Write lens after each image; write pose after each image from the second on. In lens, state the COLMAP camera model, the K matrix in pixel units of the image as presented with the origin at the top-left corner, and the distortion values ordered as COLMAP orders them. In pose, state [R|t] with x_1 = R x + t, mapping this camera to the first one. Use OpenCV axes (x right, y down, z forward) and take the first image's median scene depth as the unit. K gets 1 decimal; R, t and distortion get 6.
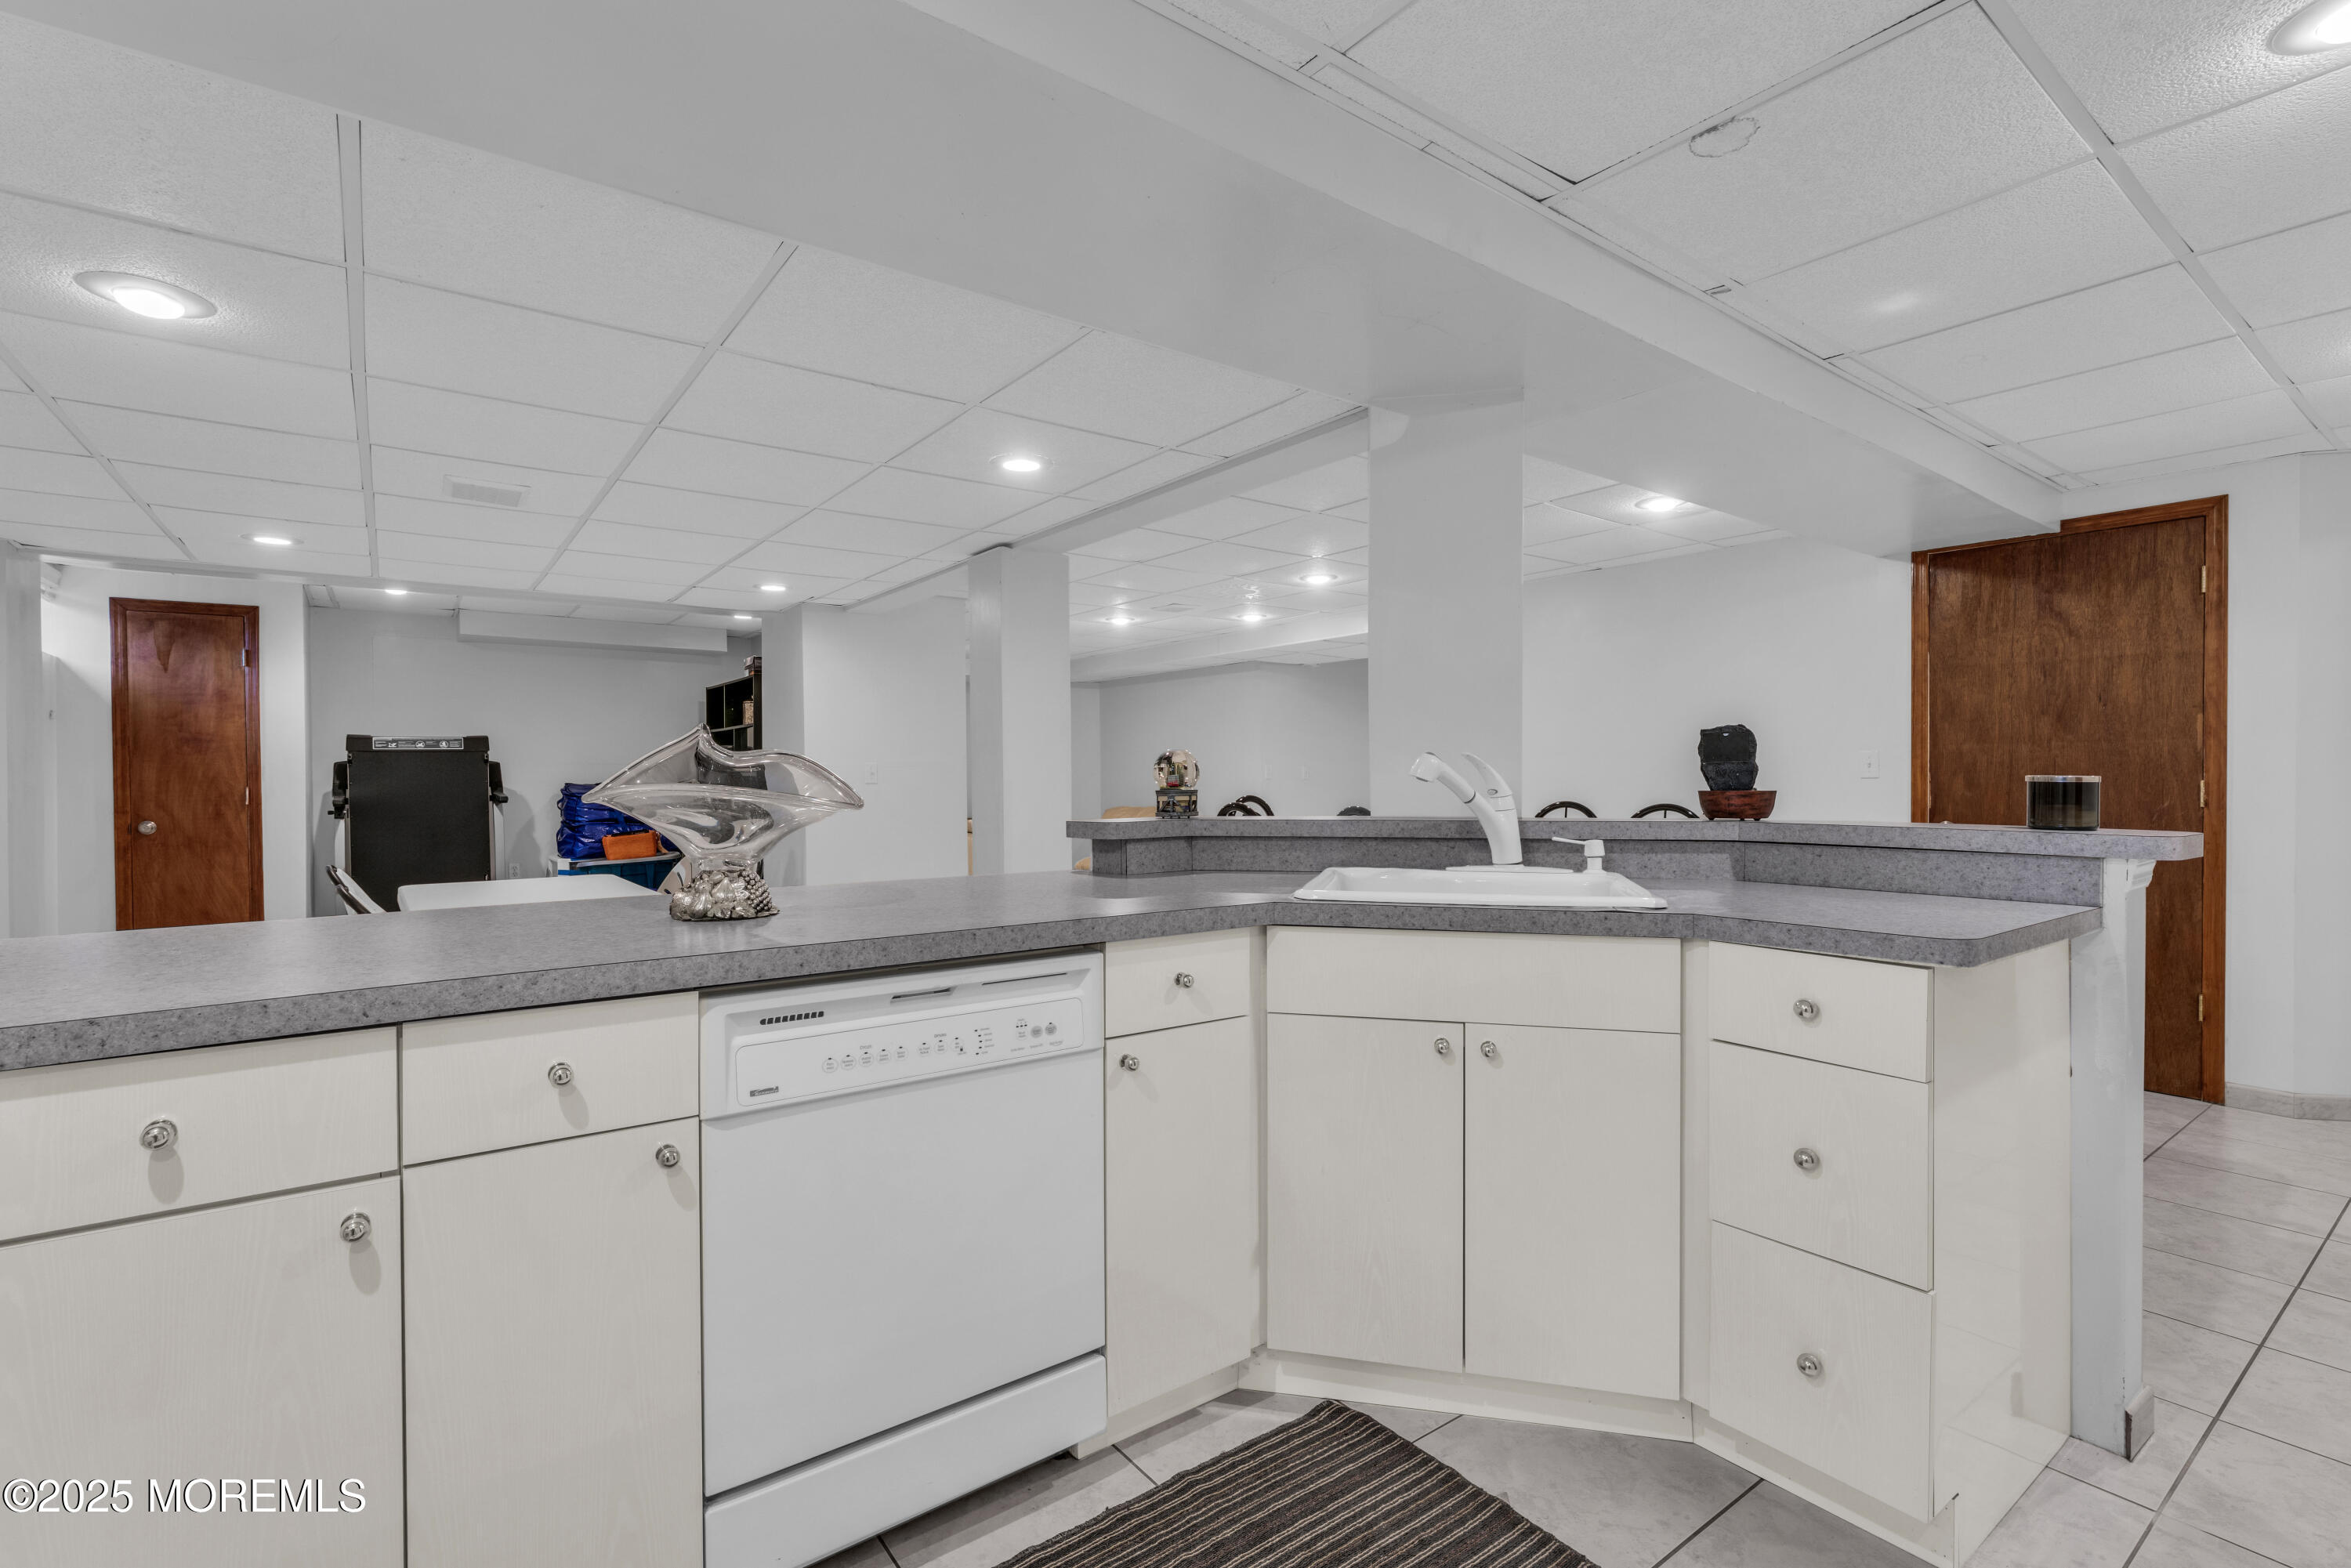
lens RADIAL K [[1071.3, 0, 1165.4], [0, 1071.3, 790.2], [0, 0, 1]] dist [-0.002068, -0.001084]
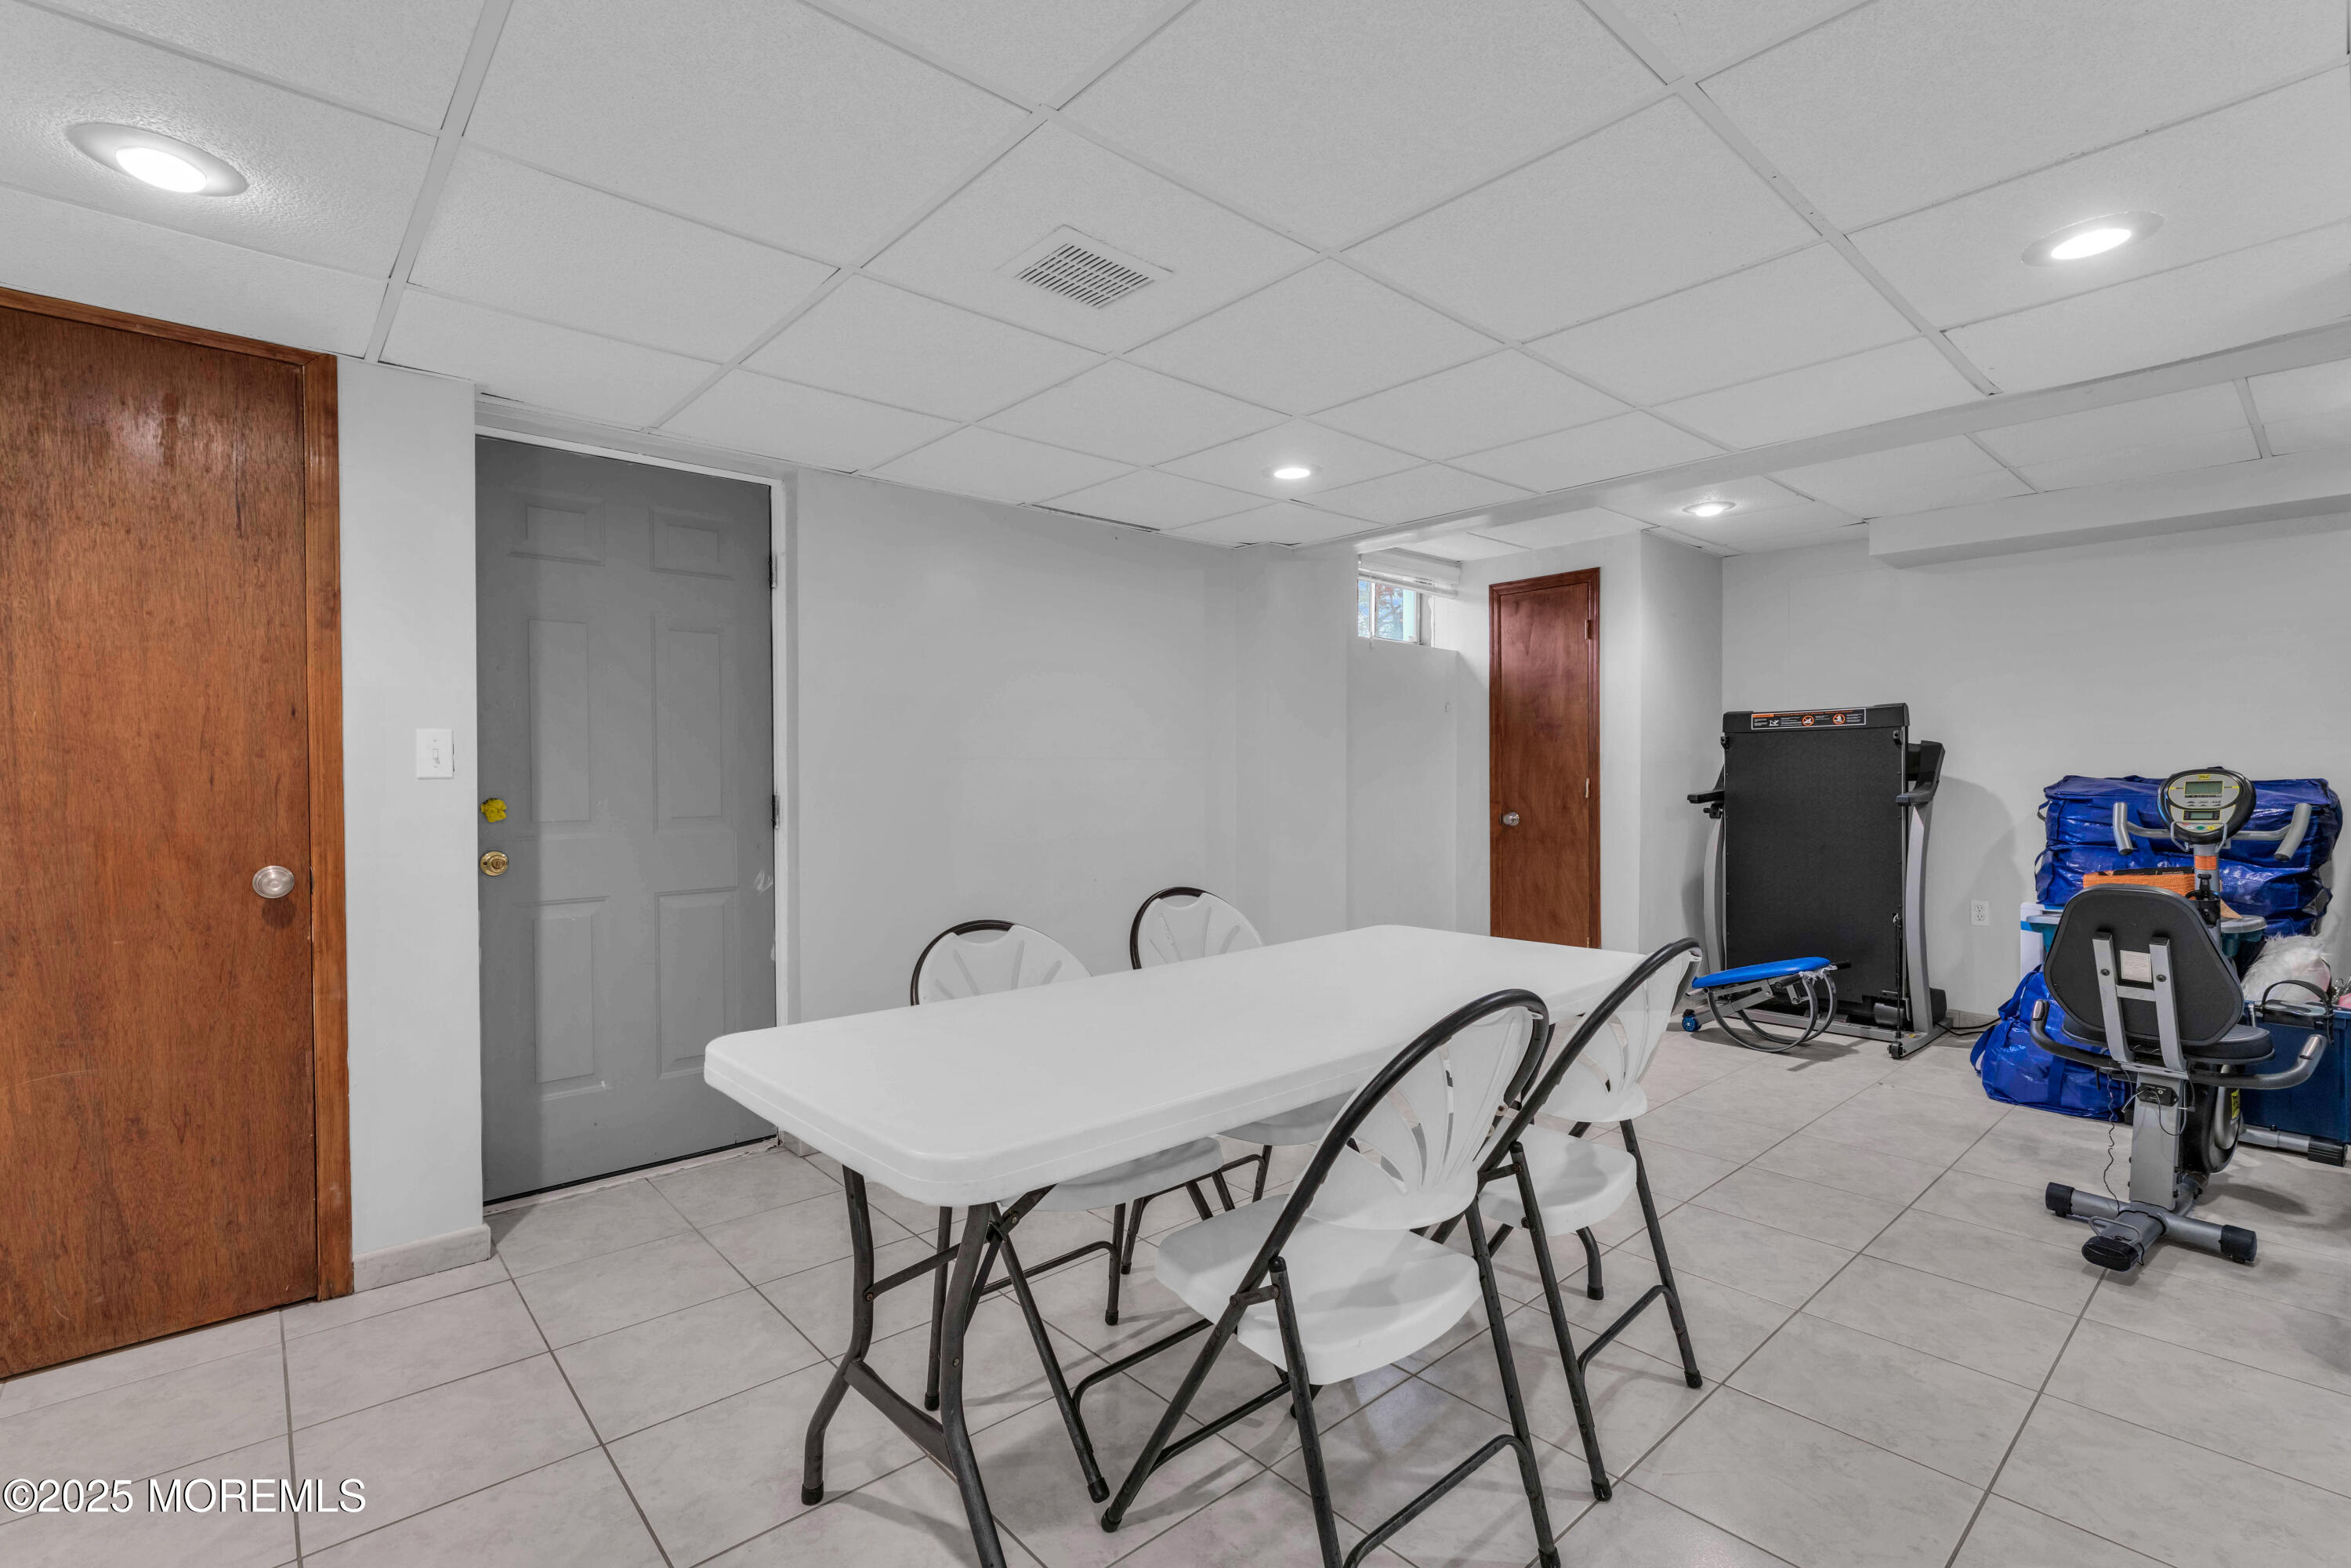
lens RADIAL K [[1071.3, 0, 1179.8], [0, 1071.3, 785.3], [0, 0, 1]] dist [-0.002068, -0.001084]
pose [[0.096700, 0.017689, -0.995156, -0.024201], [-0.010914, 0.999801, 0.016711, -0.007961], [0.995254, 0.009245, 0.096874, 0.601503]]
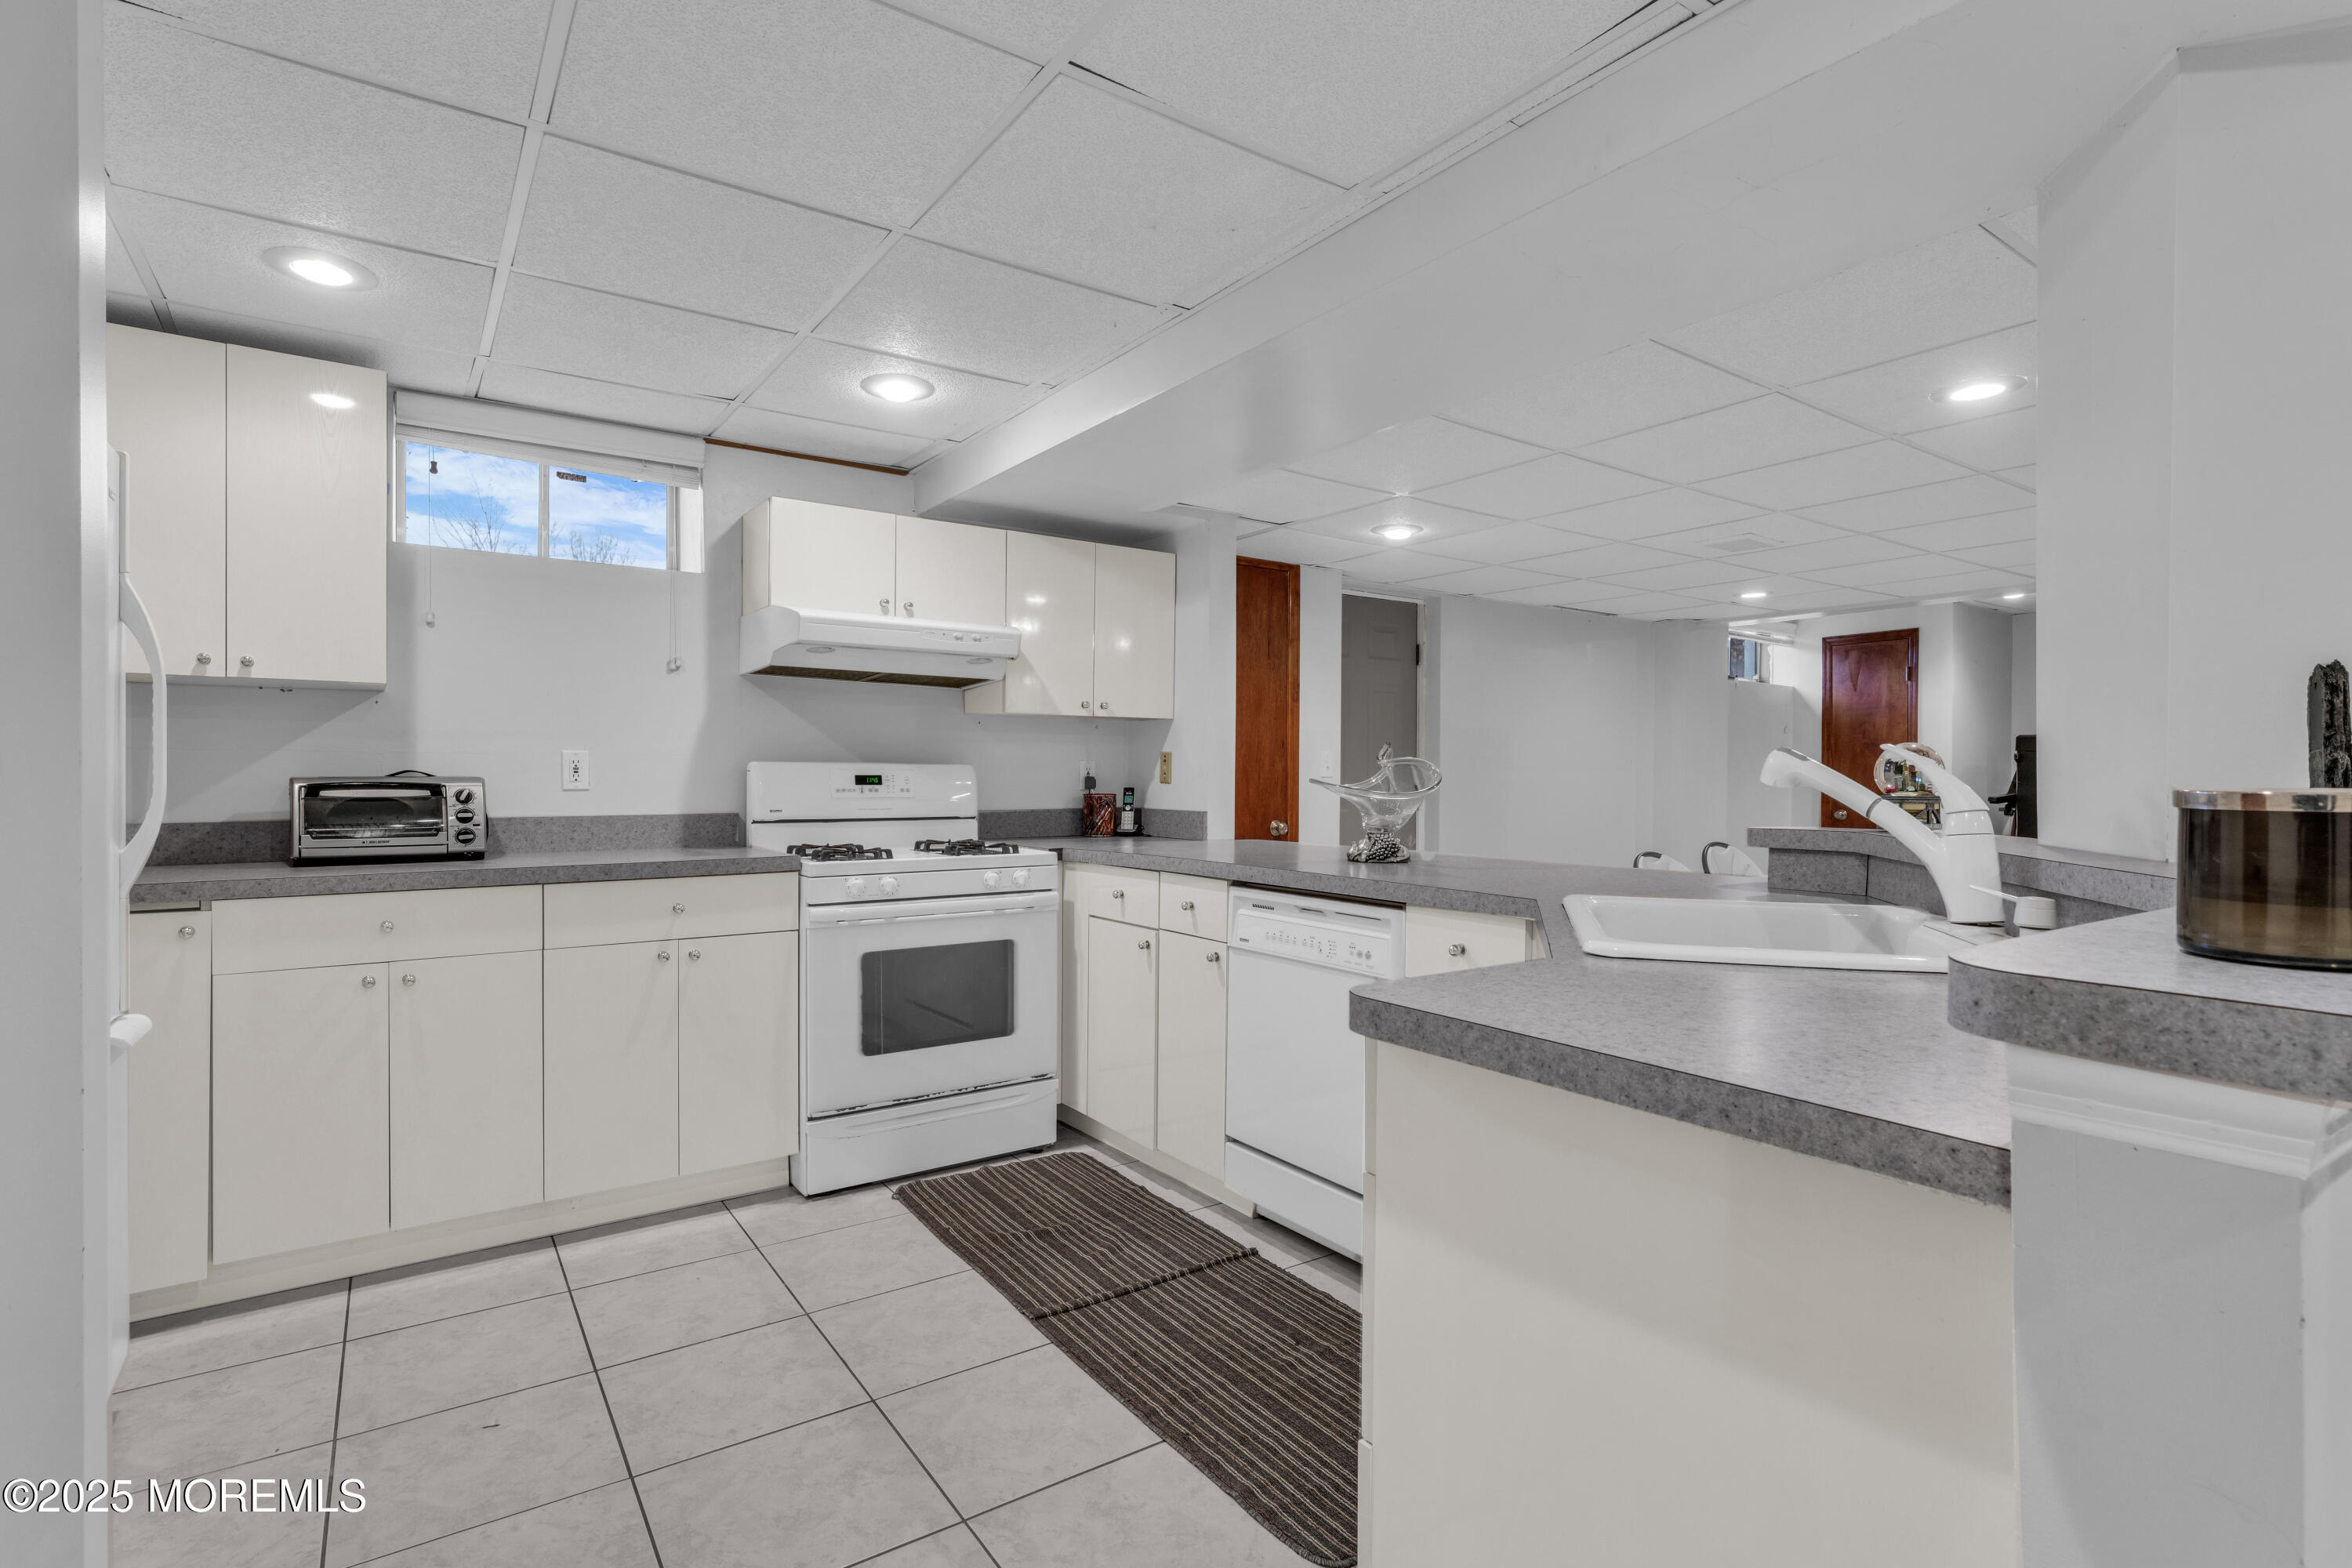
lens RADIAL K [[1122.2, 0, 1171.6], [0, 1122.2, 780.7], [0, 0, 1]] dist [0.001116, -0.000604]
pose [[-0.030552, 0.011402, -0.999468, 0.410295], [-0.018989, 0.999748, 0.011986, -0.005636], [0.999353, 0.019345, -0.030328, 0.235674]]
